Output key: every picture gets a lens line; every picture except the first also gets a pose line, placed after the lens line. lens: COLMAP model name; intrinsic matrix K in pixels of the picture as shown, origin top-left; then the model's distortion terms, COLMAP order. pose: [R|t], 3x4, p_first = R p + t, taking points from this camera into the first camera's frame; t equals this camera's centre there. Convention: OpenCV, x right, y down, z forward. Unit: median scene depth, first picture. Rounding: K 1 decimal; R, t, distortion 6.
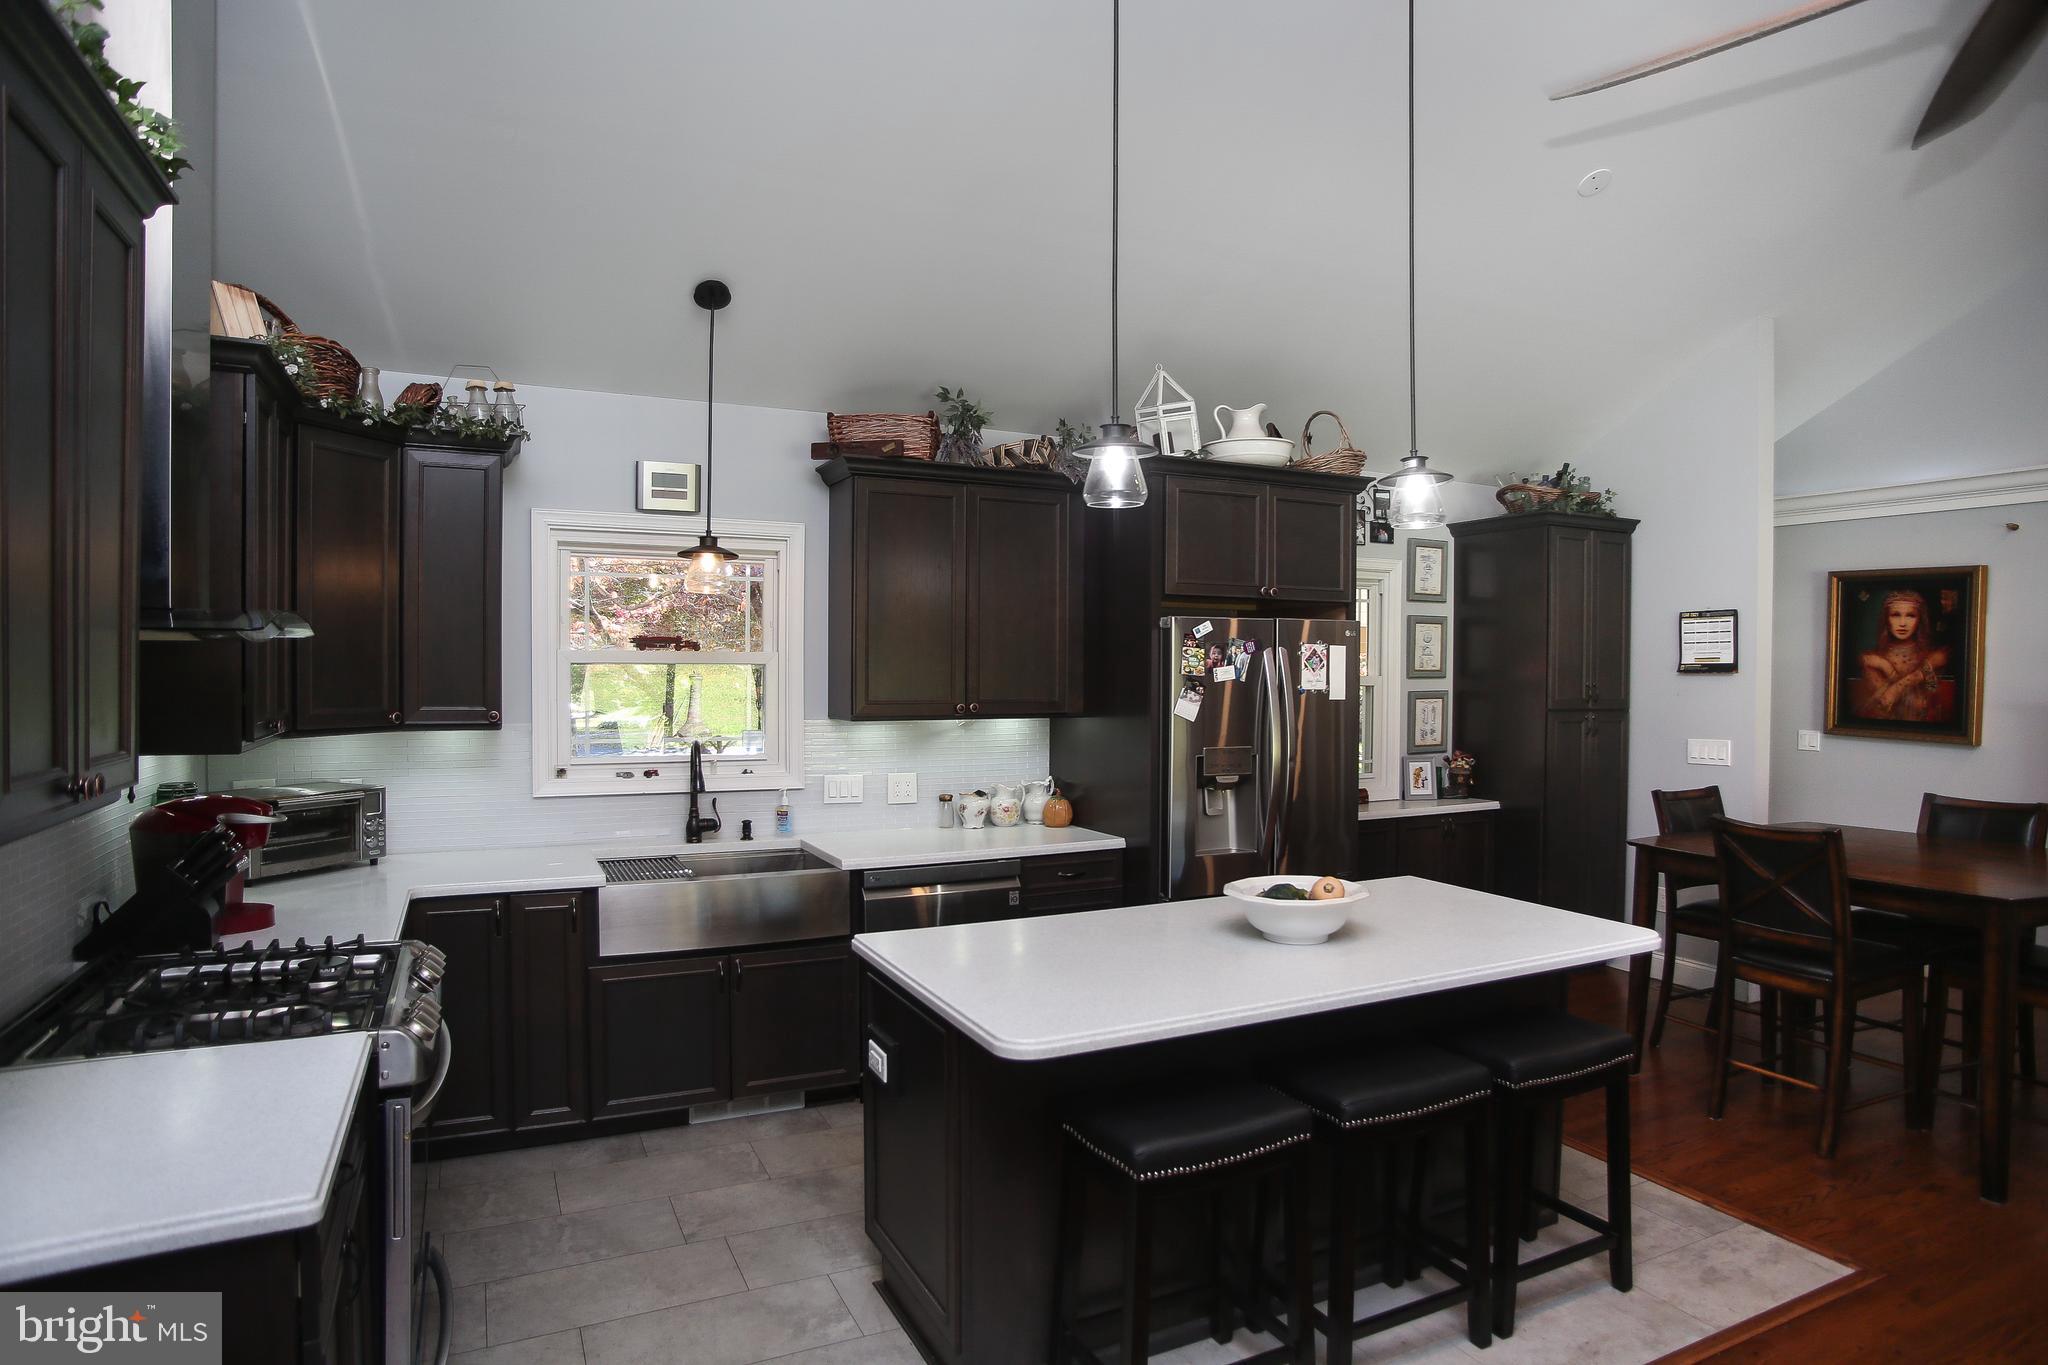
lens RADIAL K [[1130.9, 0, 1011.5], [0, 1130.9, 694.7], [0, 0, 1]] dist [-0.094786, 0.039534]
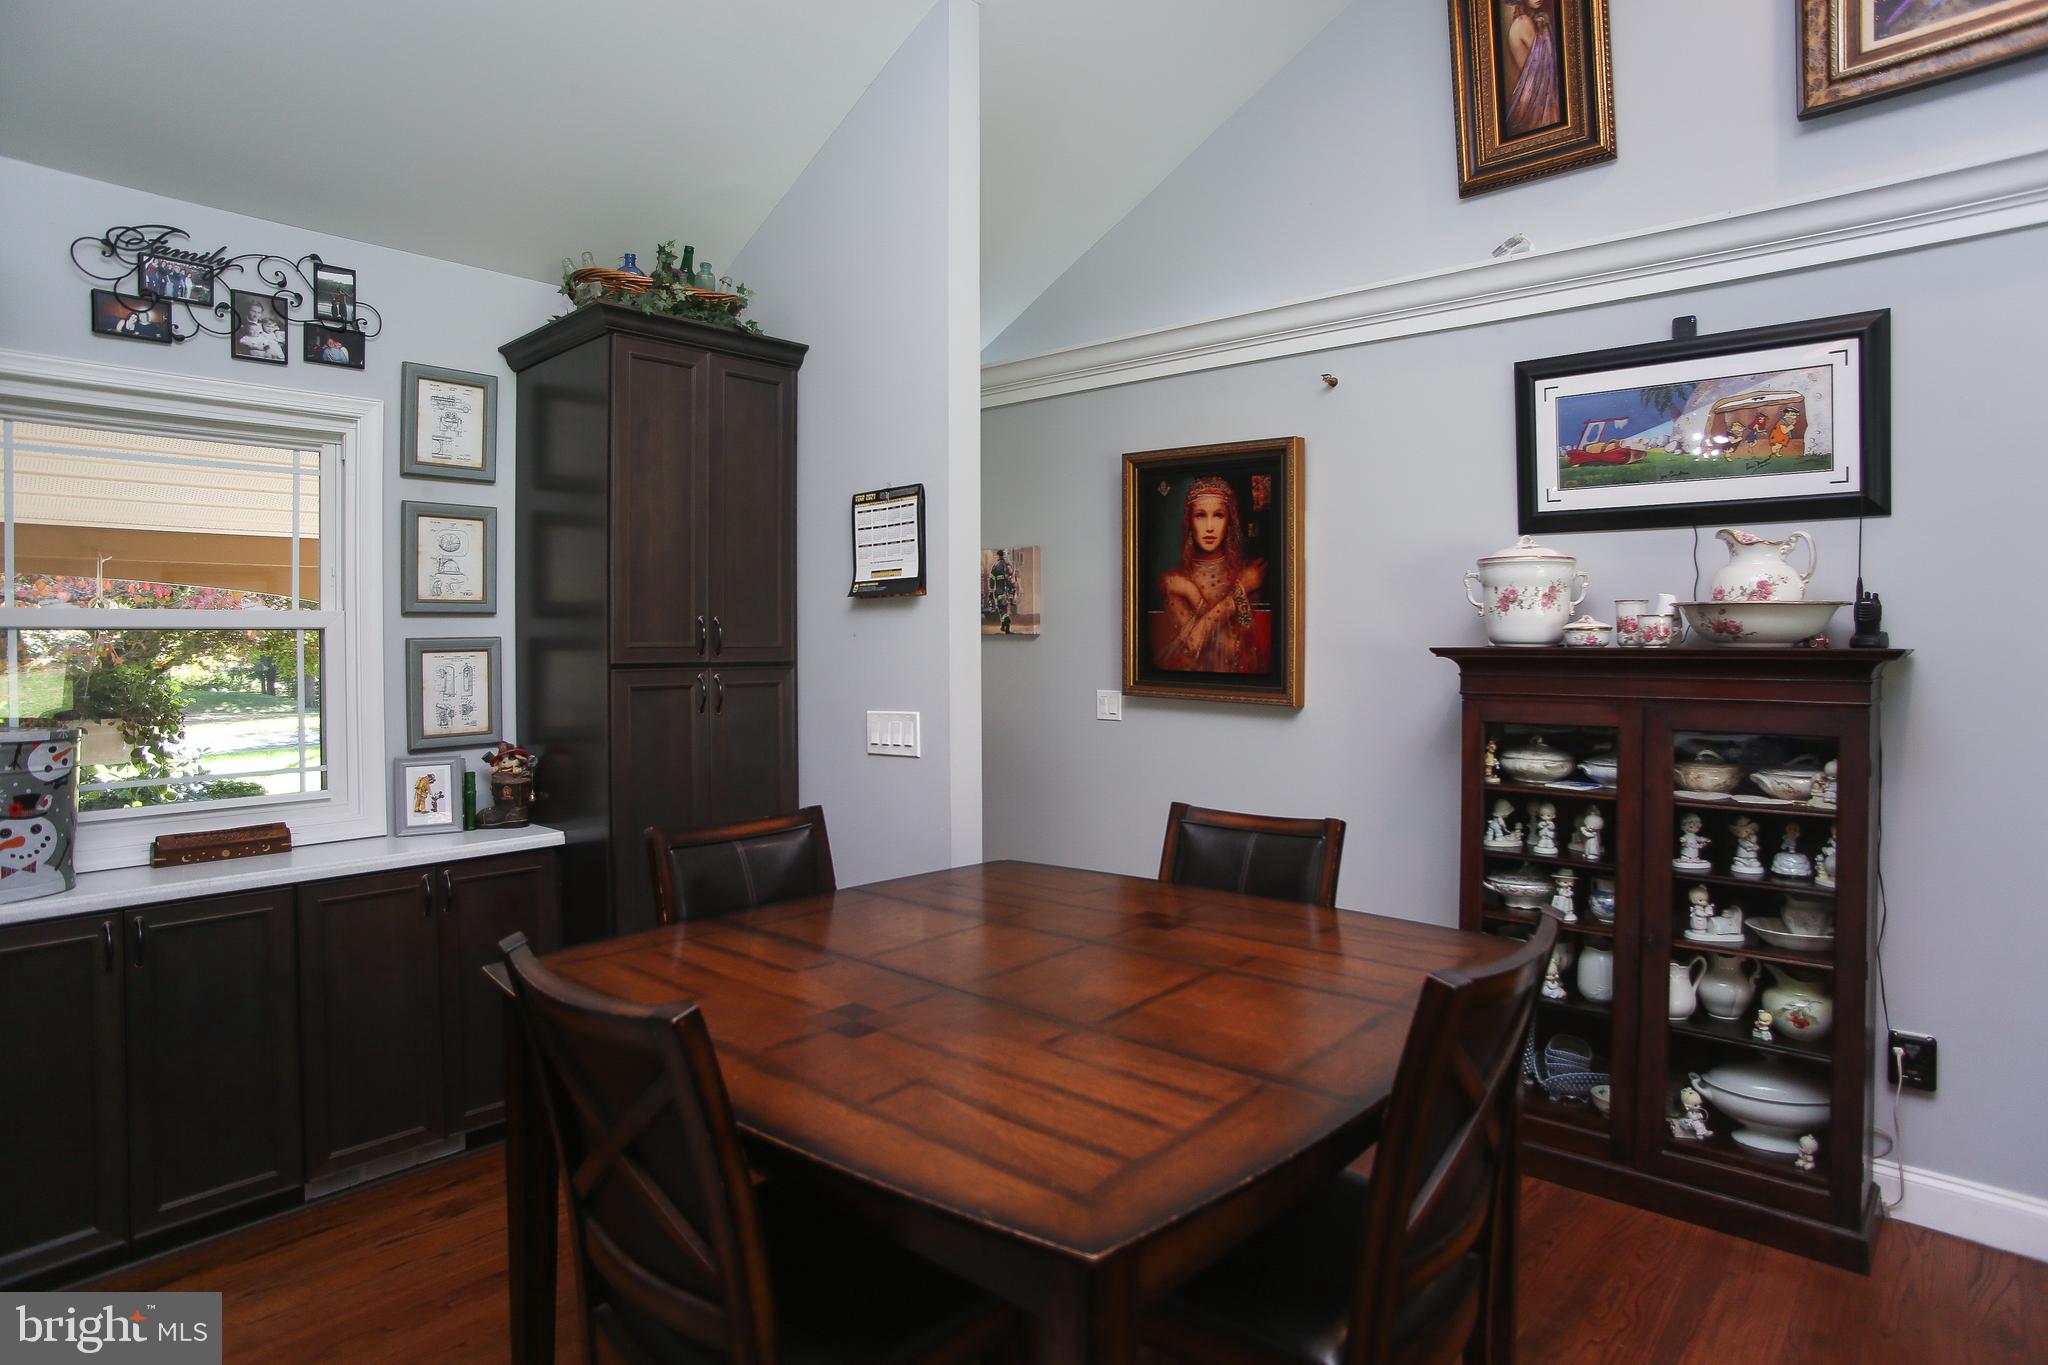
lens RADIAL K [[1130.9, 0, 1034.1], [0, 1130.9, 676.3], [0, 0, 1]] dist [-0.094786, 0.039534]
pose [[0.919638, -0.023061, 0.392090, 0.519548], [0.021248, 0.999734, 0.008964, 0.021021], [-0.392192, 0.000087, 0.919883, 0.459290]]
